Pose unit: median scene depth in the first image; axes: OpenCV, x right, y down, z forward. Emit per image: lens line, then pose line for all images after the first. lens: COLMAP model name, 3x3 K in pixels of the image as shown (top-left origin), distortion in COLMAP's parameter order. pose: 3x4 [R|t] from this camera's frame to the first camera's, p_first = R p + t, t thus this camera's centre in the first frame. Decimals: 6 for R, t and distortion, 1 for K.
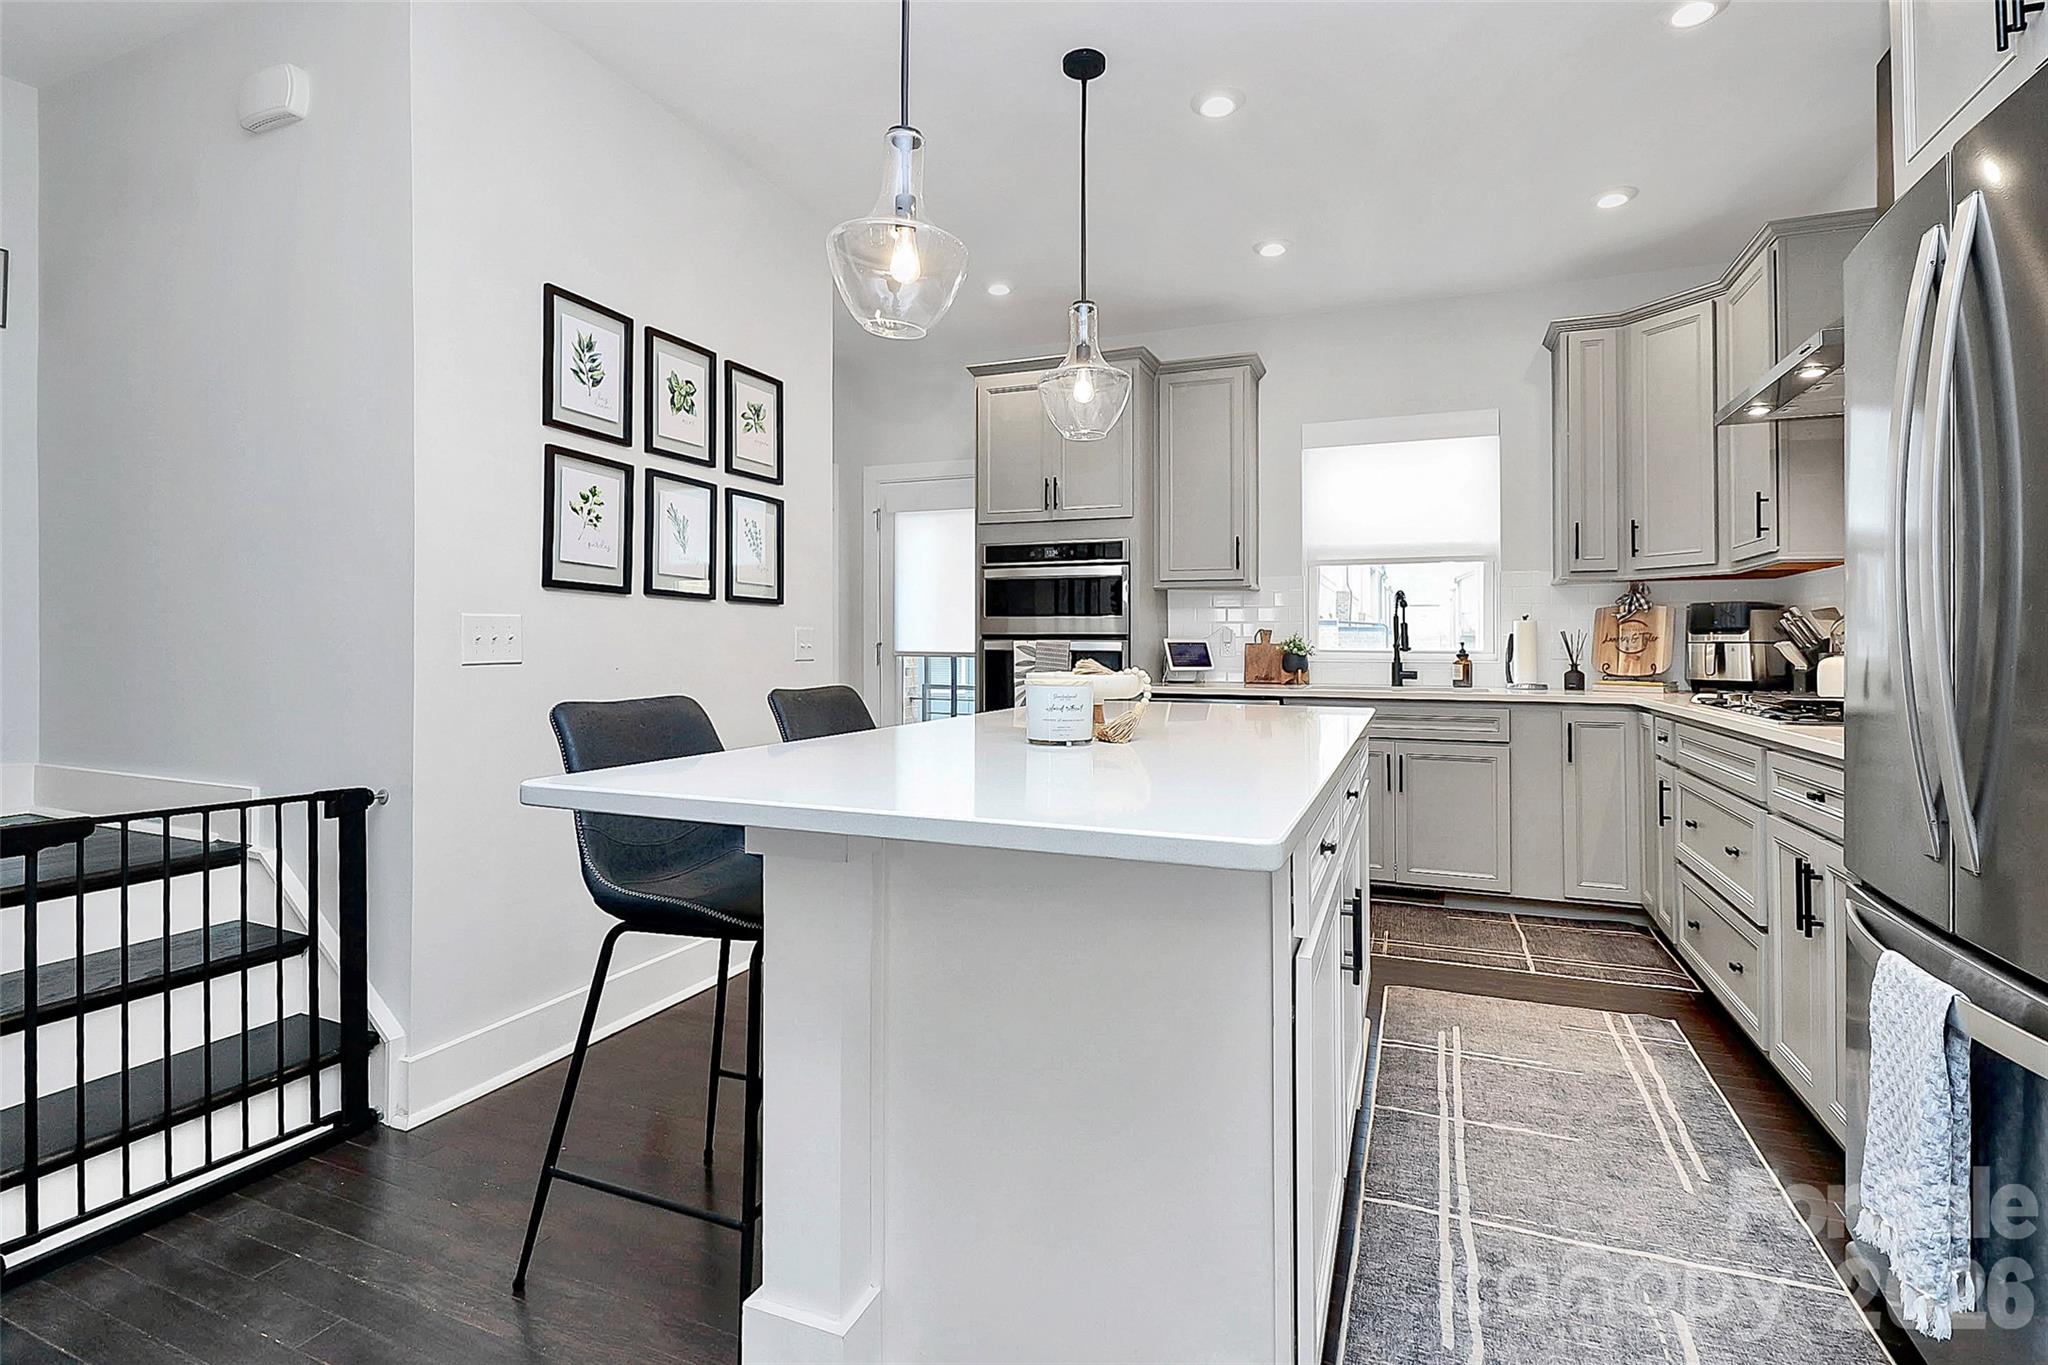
lens RADIAL K [[973.9, 0, 1023.9], [0, 973.9, 622.6], [0, 0, 1]] dist [-0.002963, -0.000857]
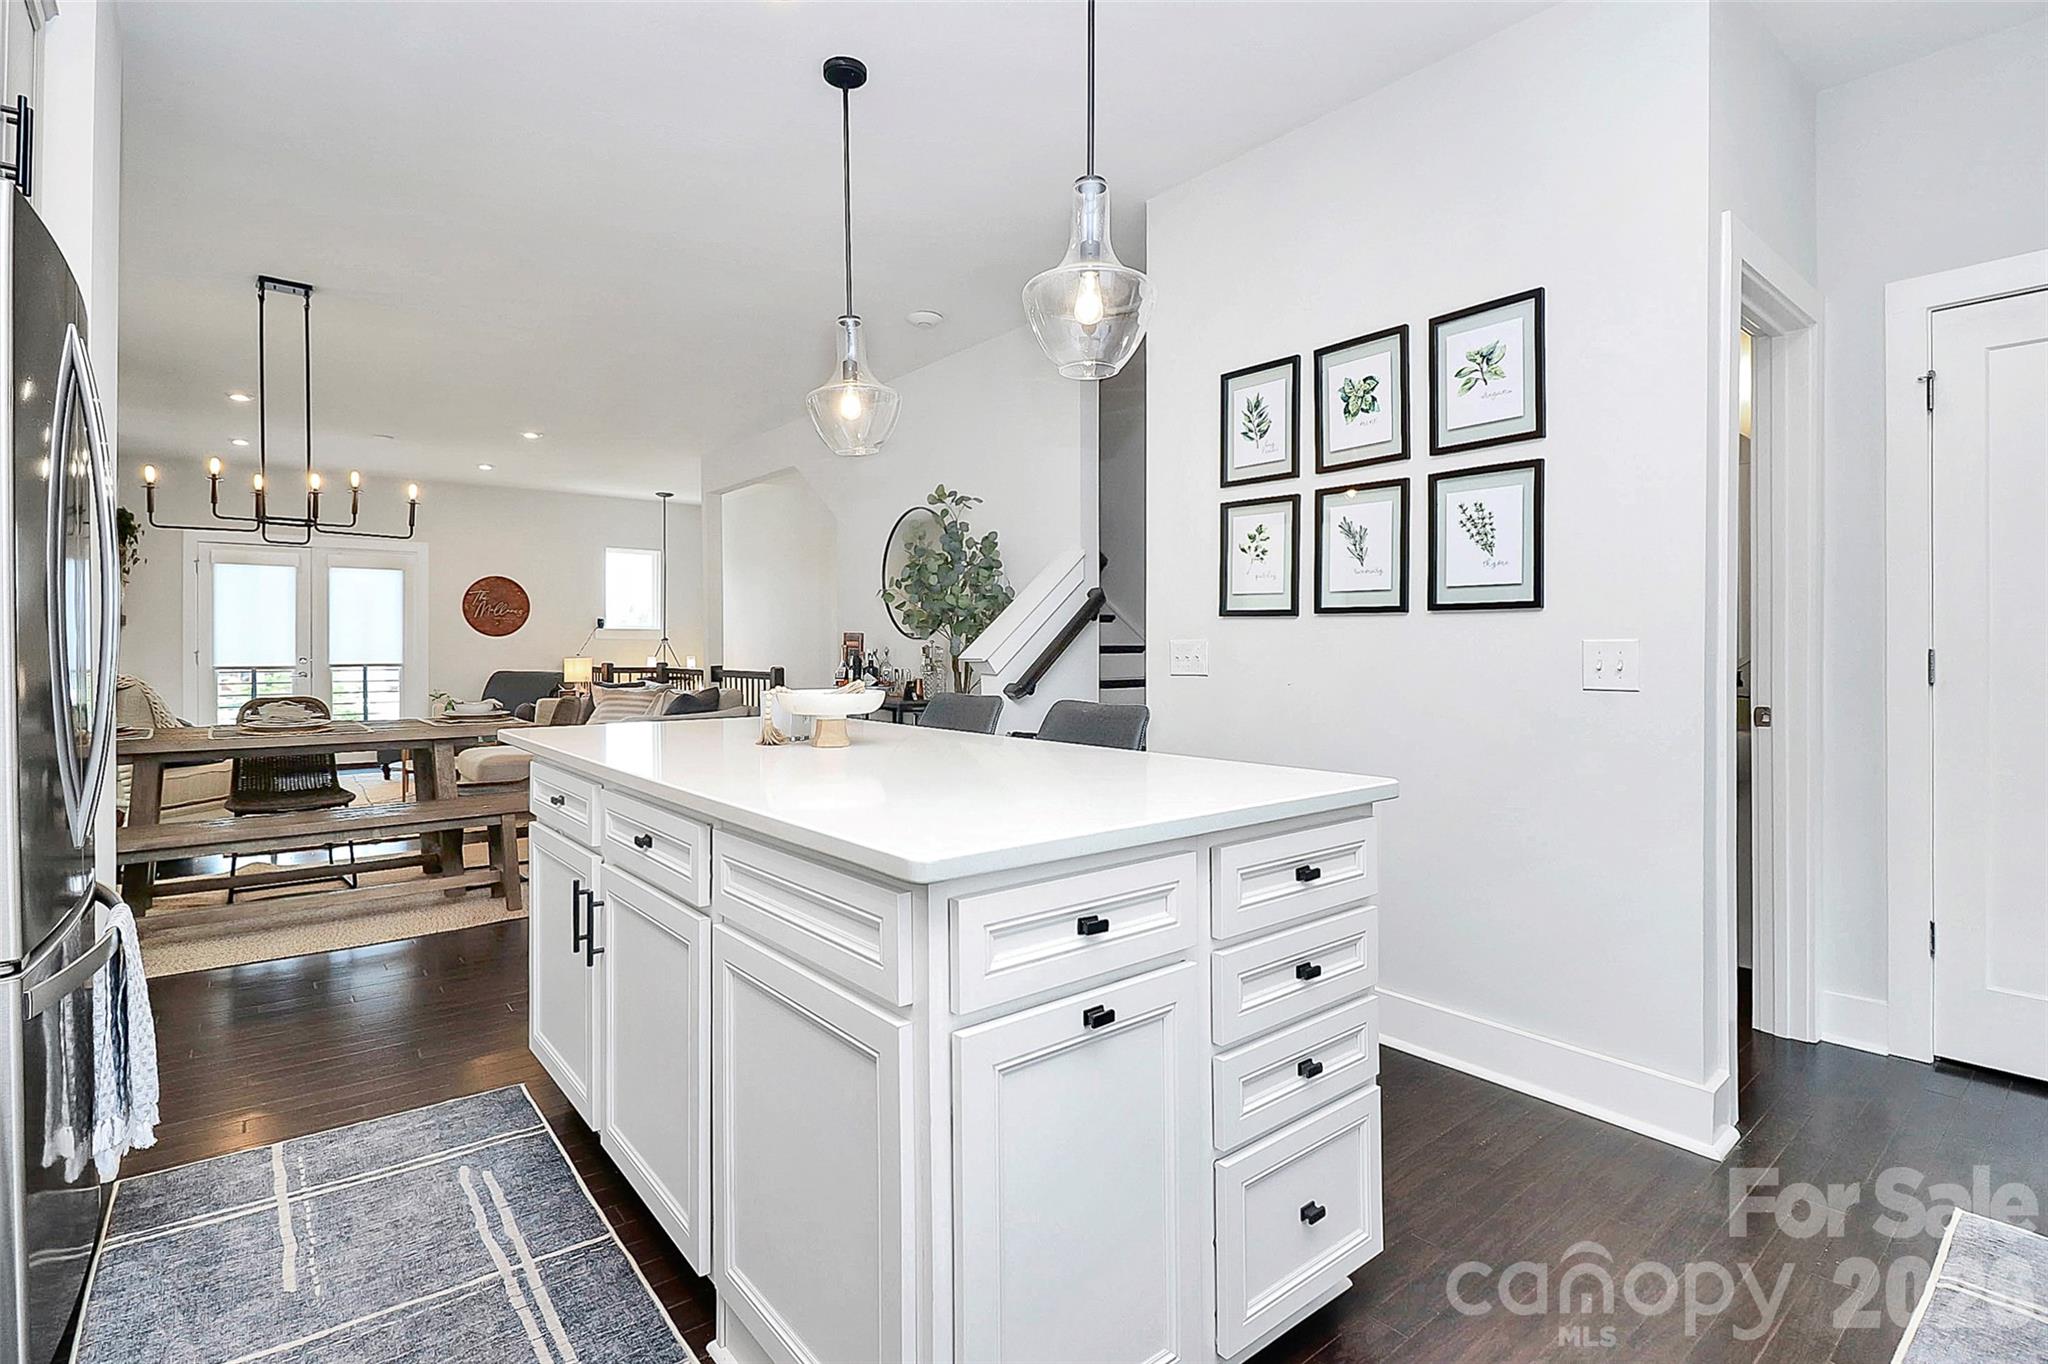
lens RADIAL K [[981.5, 0, 1027.6], [0, 981.5, 669.1], [0, 0, 1]] dist [-0.003337, -0.000493]
pose [[-0.480328, 0.016500, -0.876934, 0.480219], [0.021032, 0.999752, 0.007291, 0.011036], [0.876837, -0.014941, -0.480556, 0.885314]]
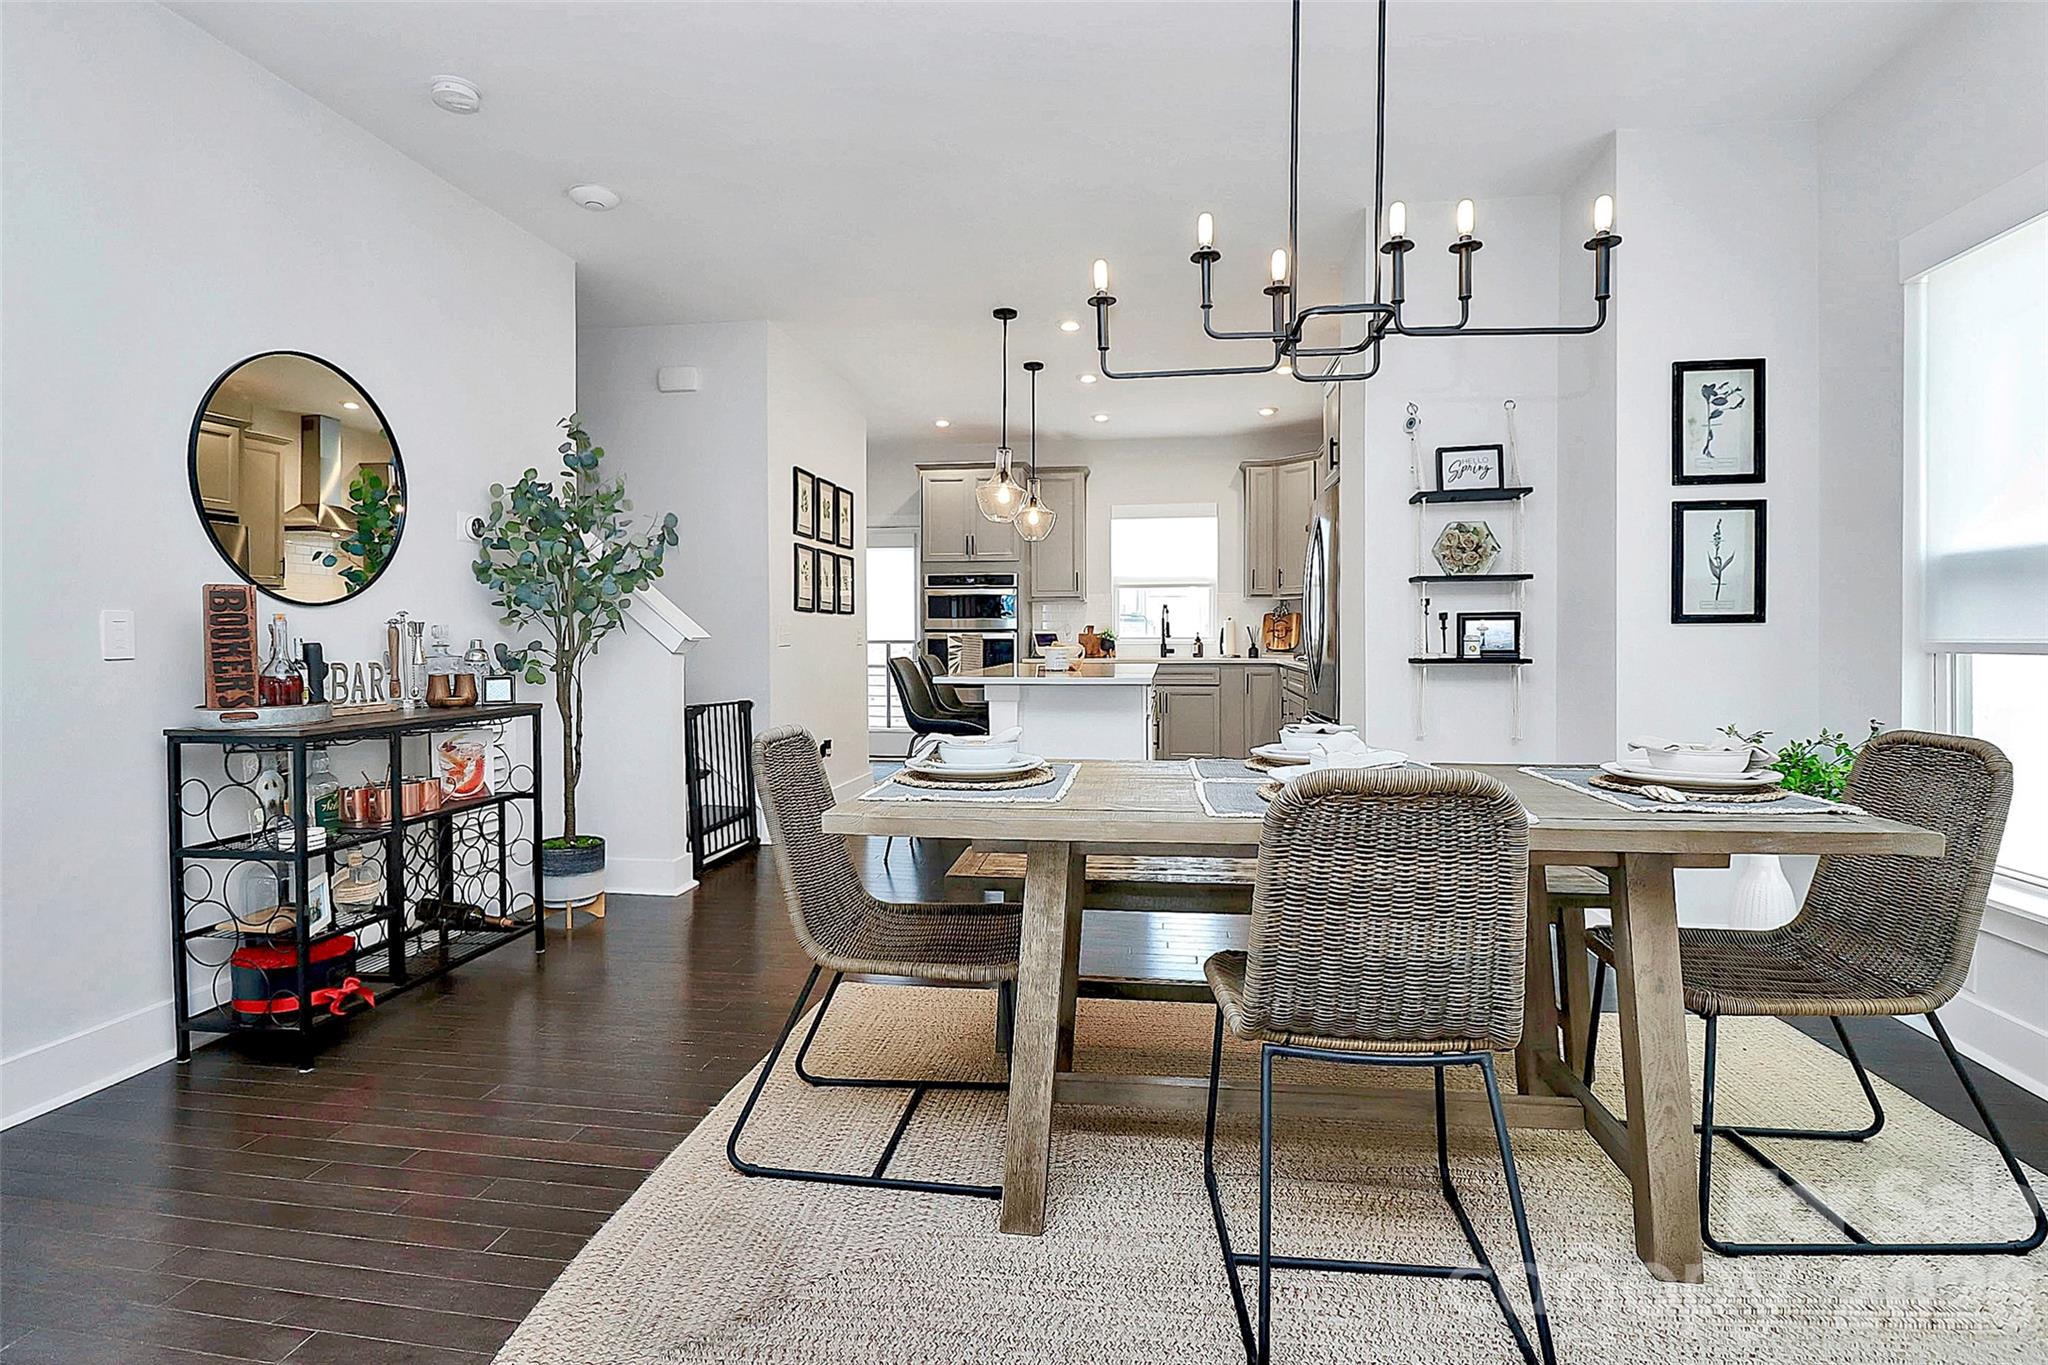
lens RADIAL K [[989.2, 0, 1017.0], [0, 989.2, 644.9], [0, 0, 1]] dist [-0.003683, -0.000915]
pose [[0.971866, -0.009317, 0.235350, -0.338359], [0.001400, 0.999428, 0.033785, -0.020823], [-0.235530, -0.032505, 0.971323, -0.774469]]
